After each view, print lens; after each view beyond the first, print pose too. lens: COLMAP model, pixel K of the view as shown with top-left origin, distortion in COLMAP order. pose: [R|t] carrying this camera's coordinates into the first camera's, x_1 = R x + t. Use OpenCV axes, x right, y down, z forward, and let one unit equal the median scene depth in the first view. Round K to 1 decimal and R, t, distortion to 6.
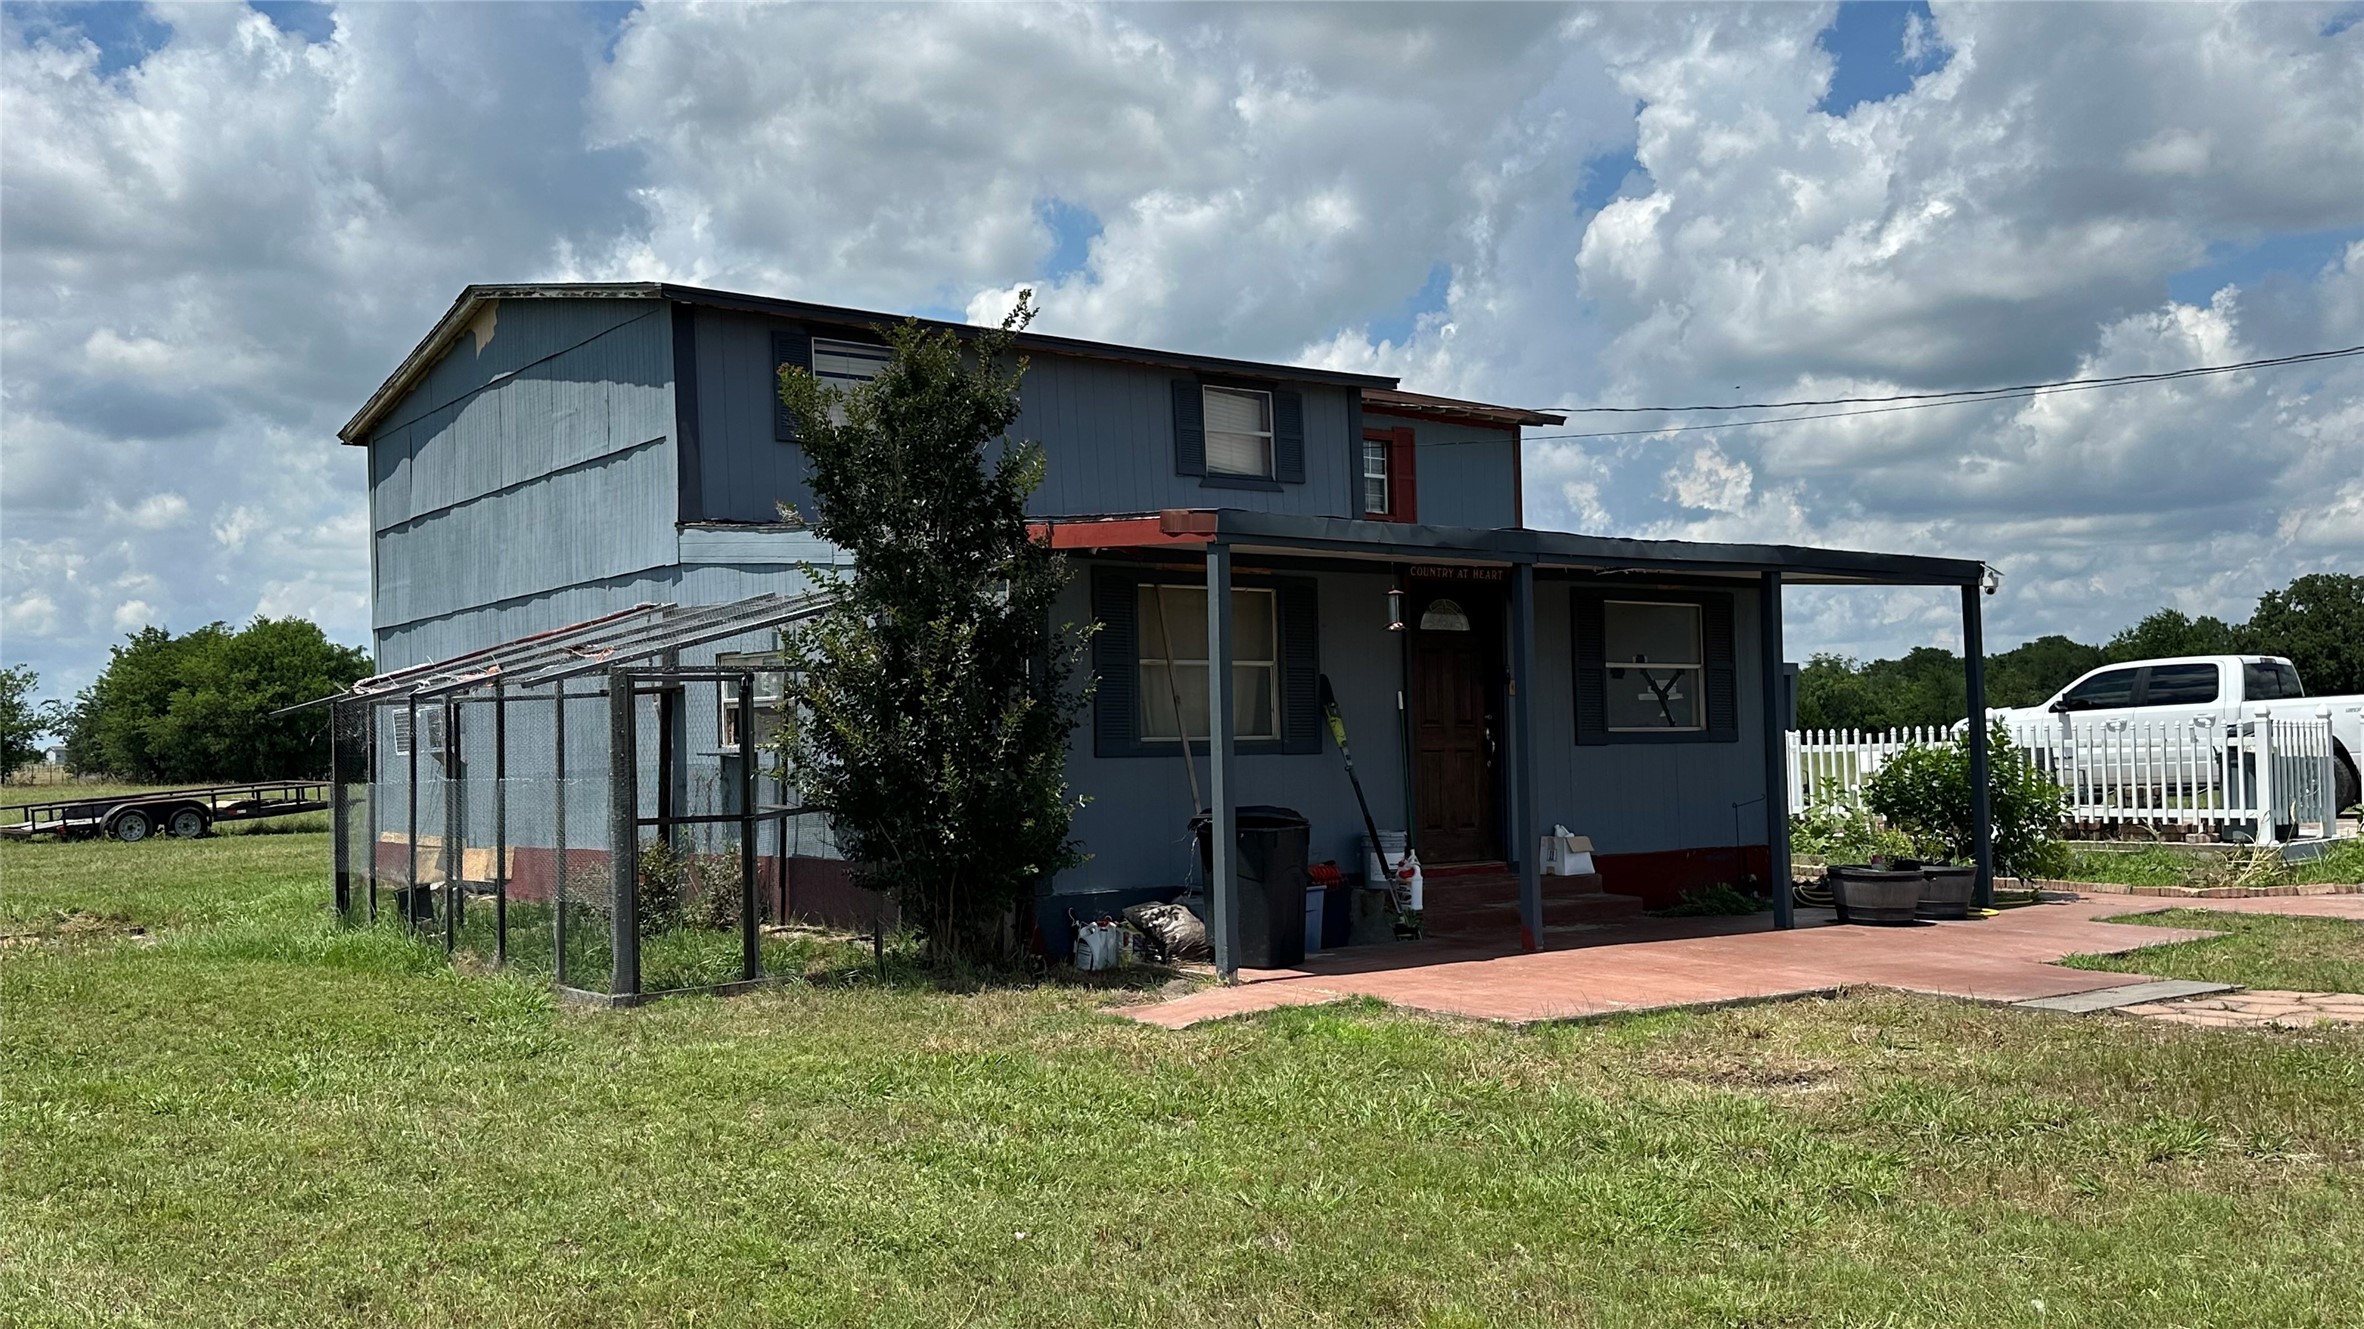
lens RADIAL K [[2015.9, 0, 1253.1], [0, 2015.9, 660.8], [0, 0, 1]] dist [0.032472, -0.012304]
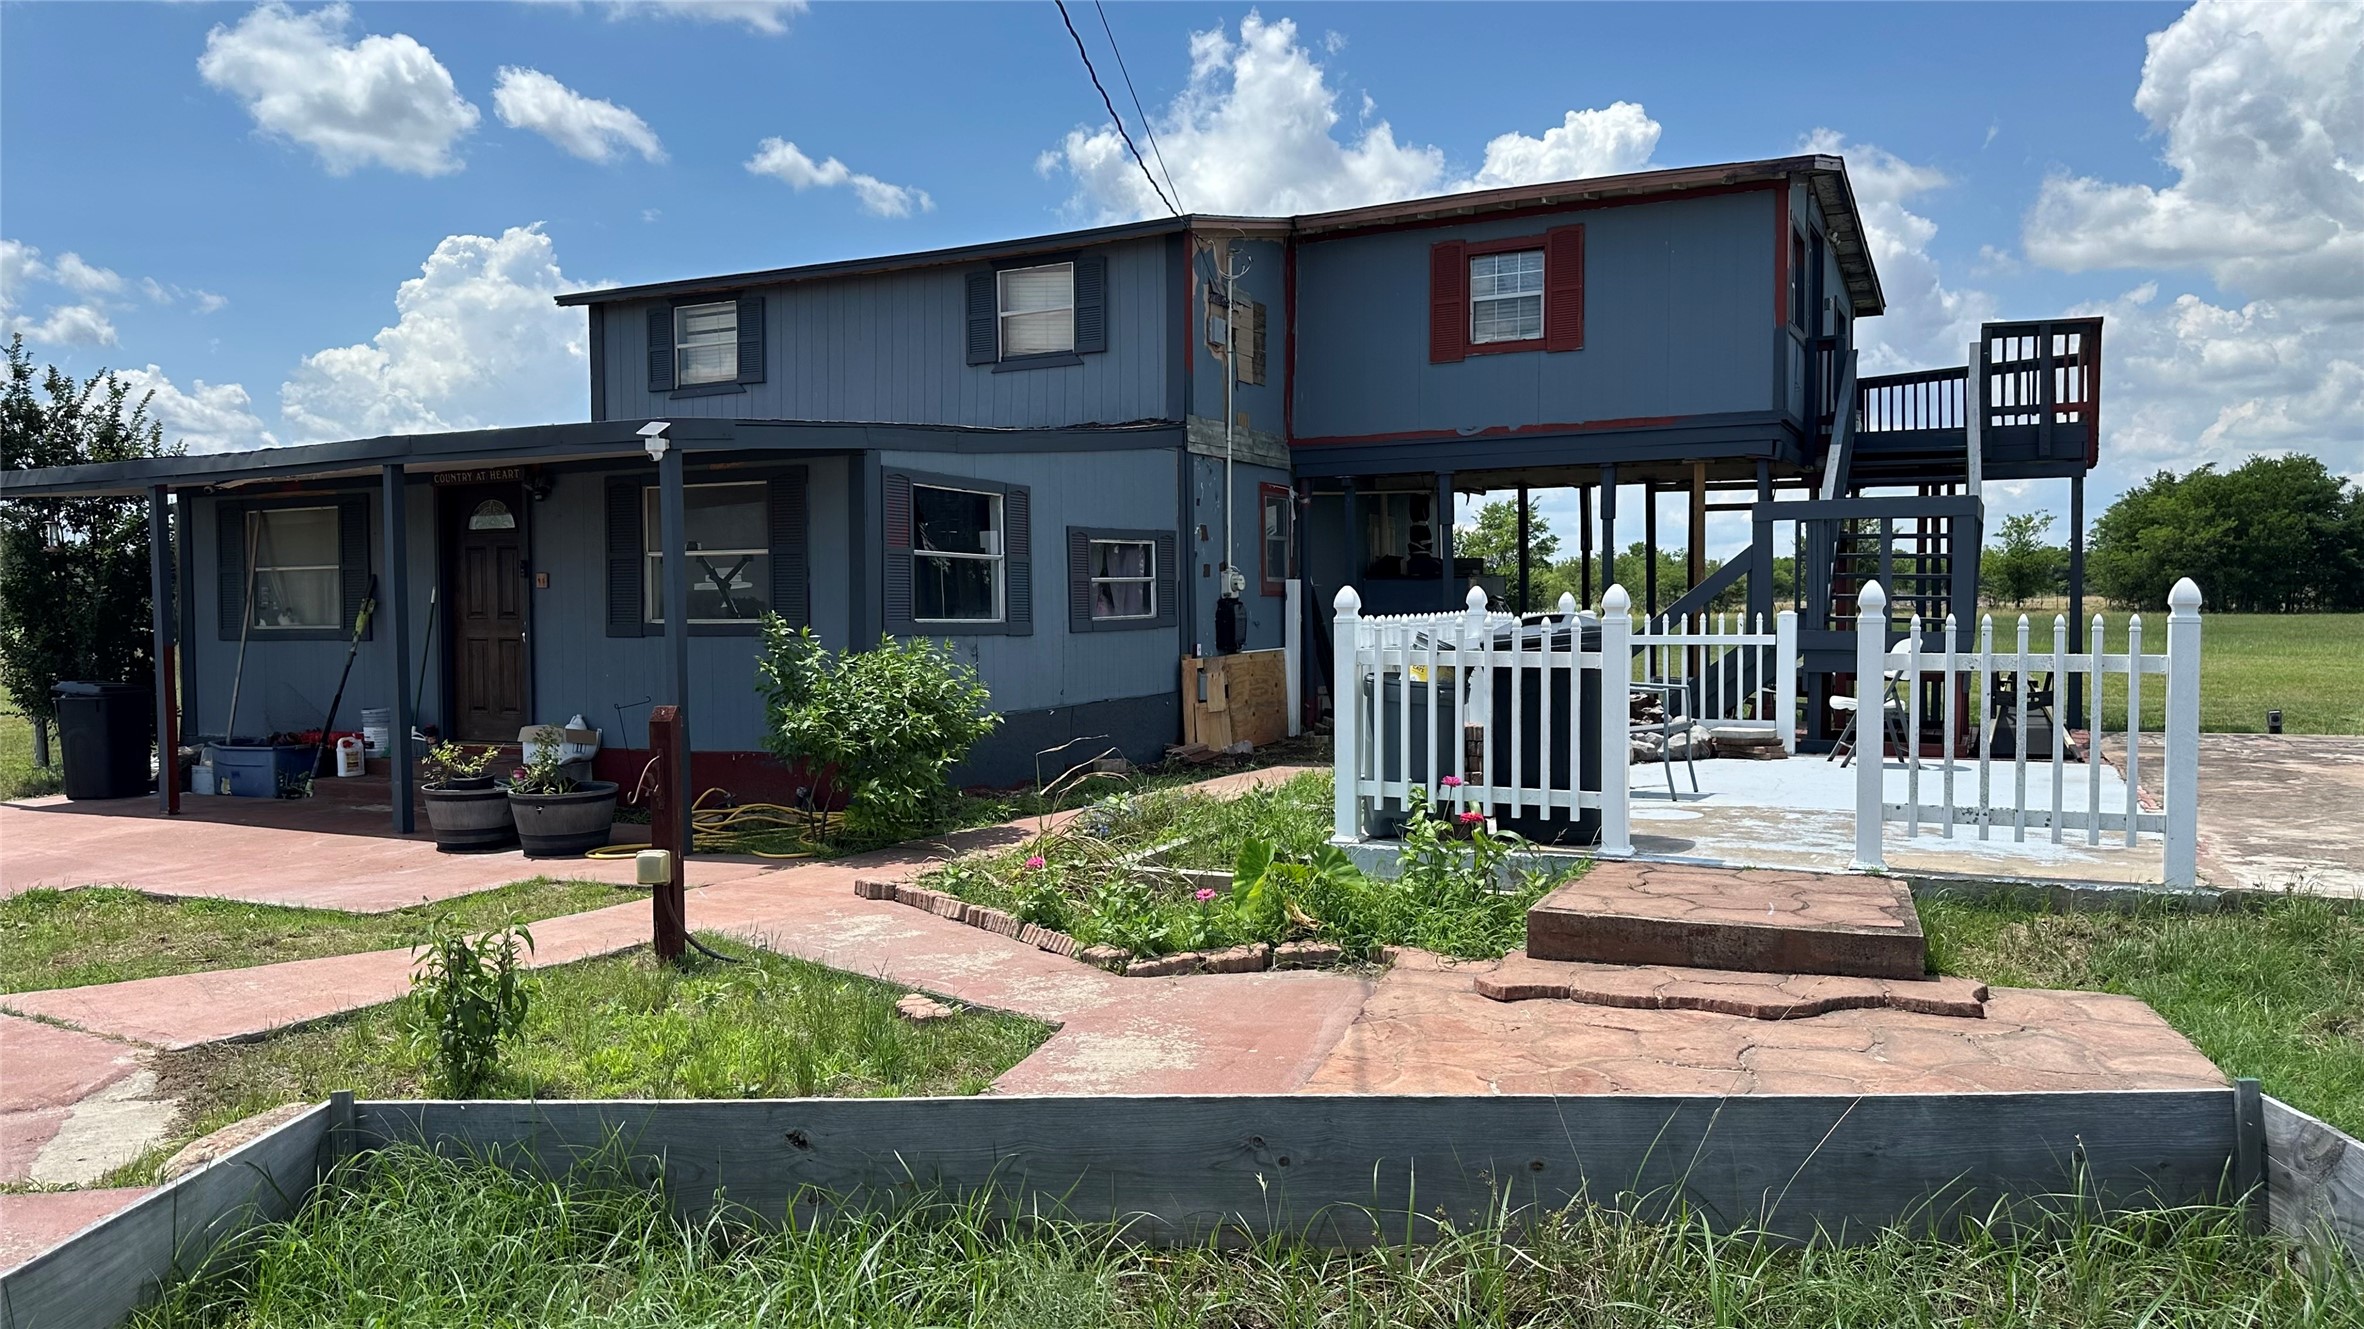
lens RADIAL K [[1728.5, 0, 1182.0], [0, 1728.5, 664.5], [0, 0, 1]] dist [0.007637, 0.006634]
pose [[0.408843, 0.048069, -0.911338, 0.929475], [0.040297, 0.996687, 0.070649, 0.005705], [0.911714, -0.065609, 0.405552, 0.805375]]
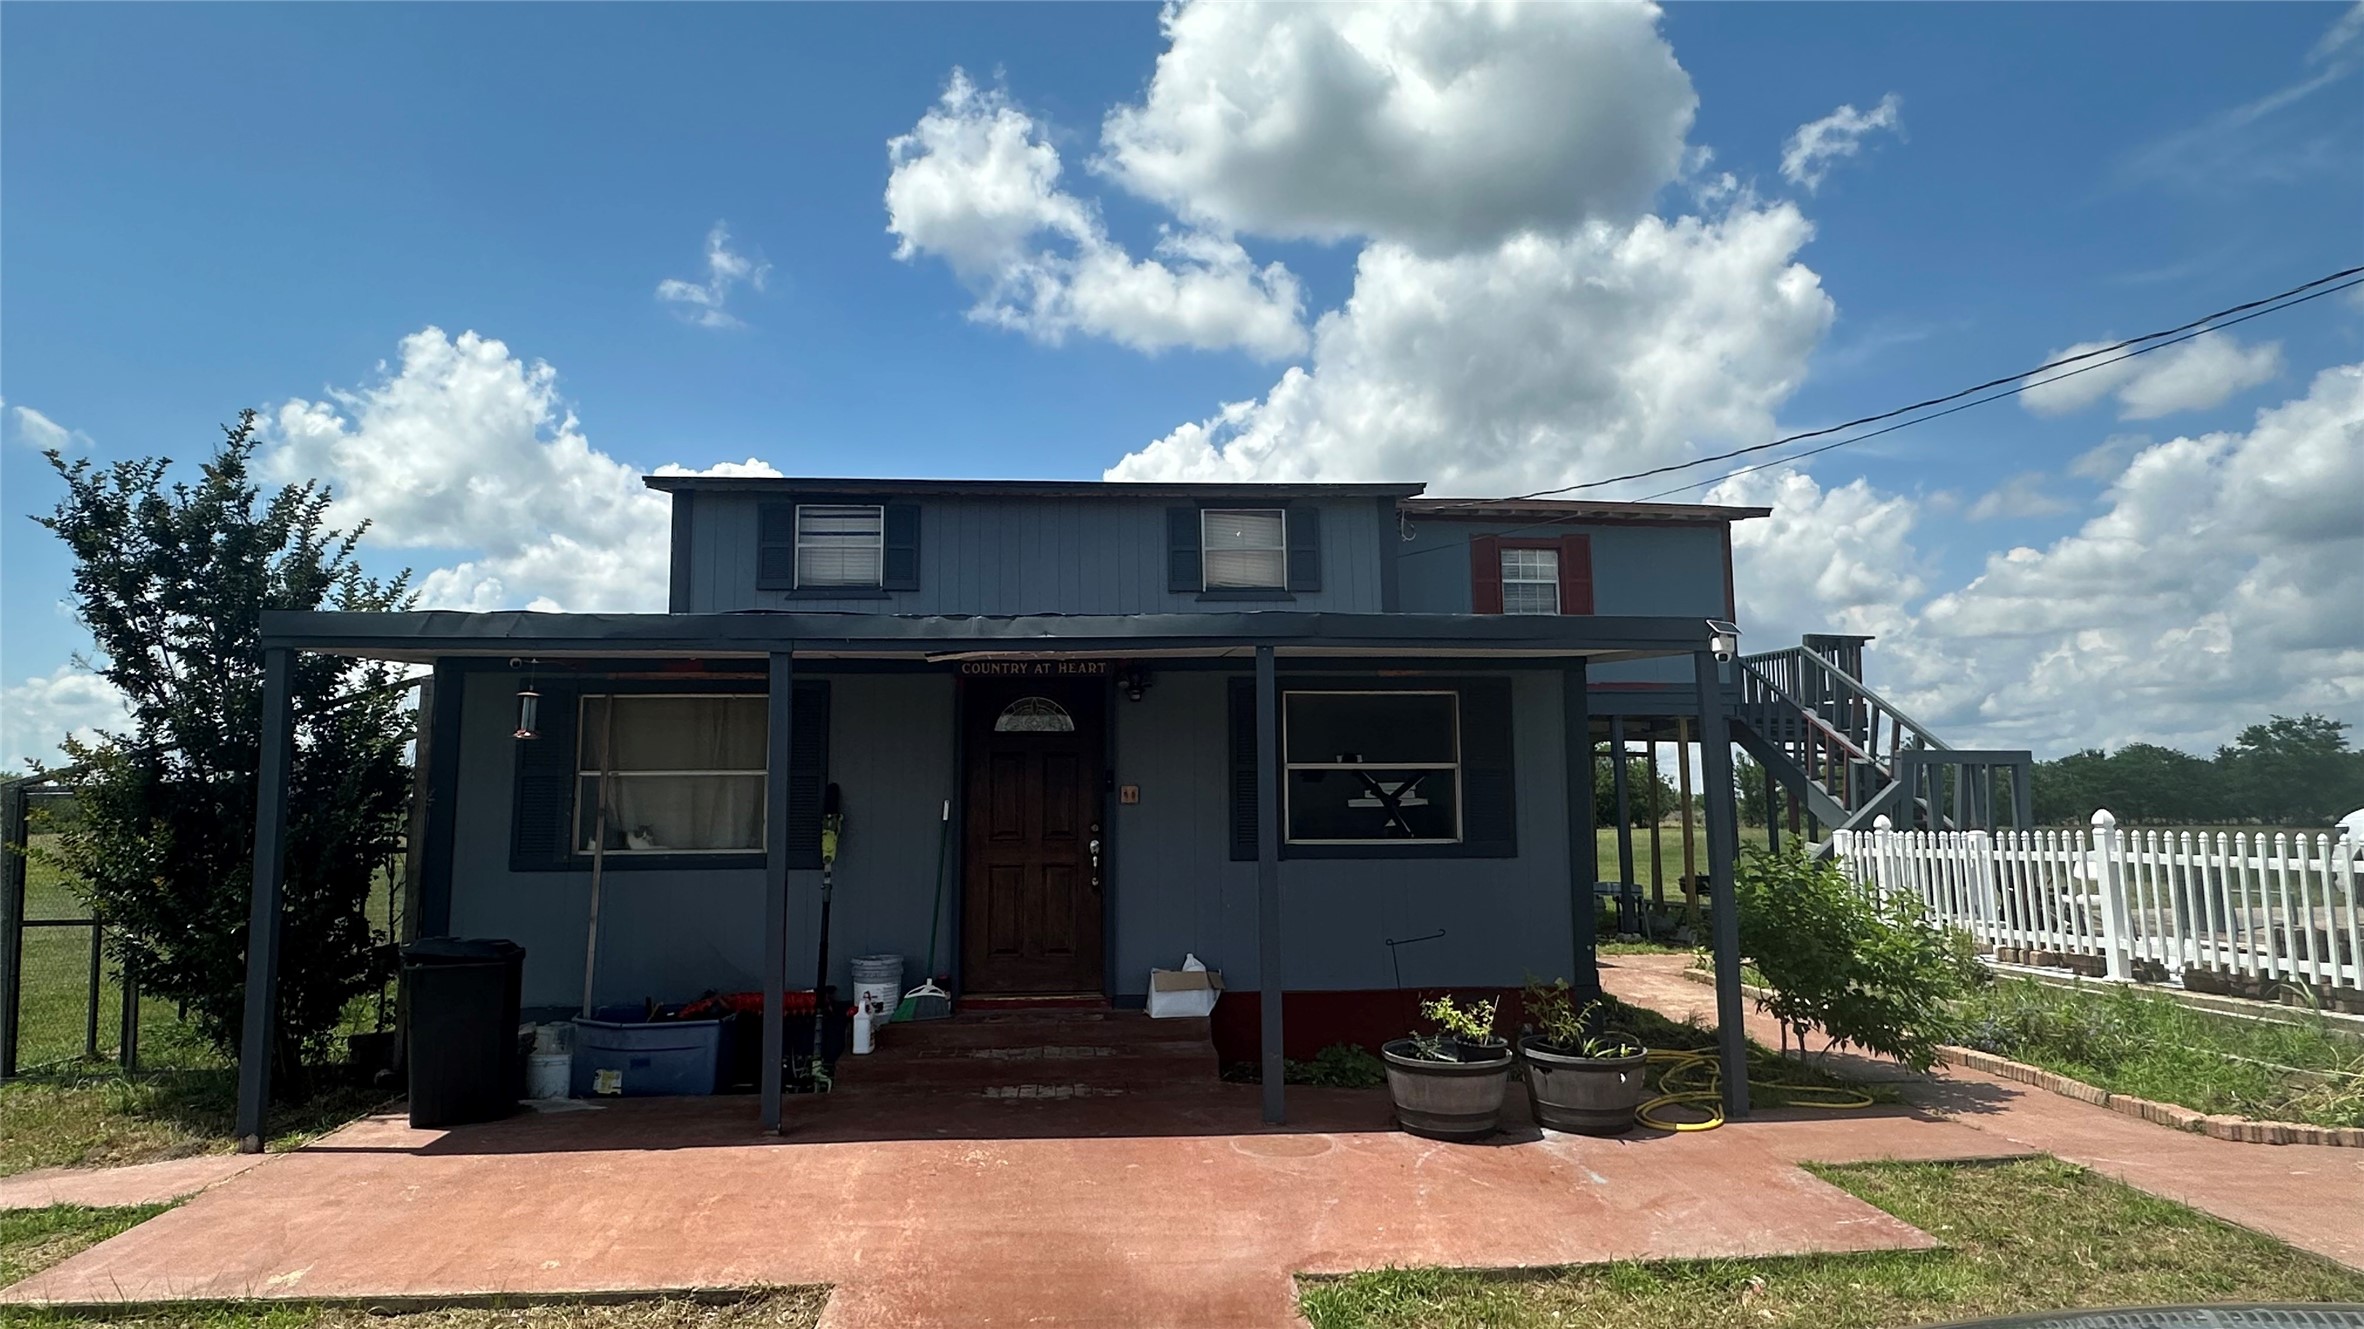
lens RADIAL K [[1330.6, 0, 1182.0], [0, 1330.6, 664.5], [0, 0, 1]] dist [-0.004467, 0.000062]
pose [[0.832627, -0.051906, -0.551396, 0.407625], [0.014053, 0.997258, -0.072657, -0.000744], [0.553655, 0.052747, 0.831074, 0.450463]]
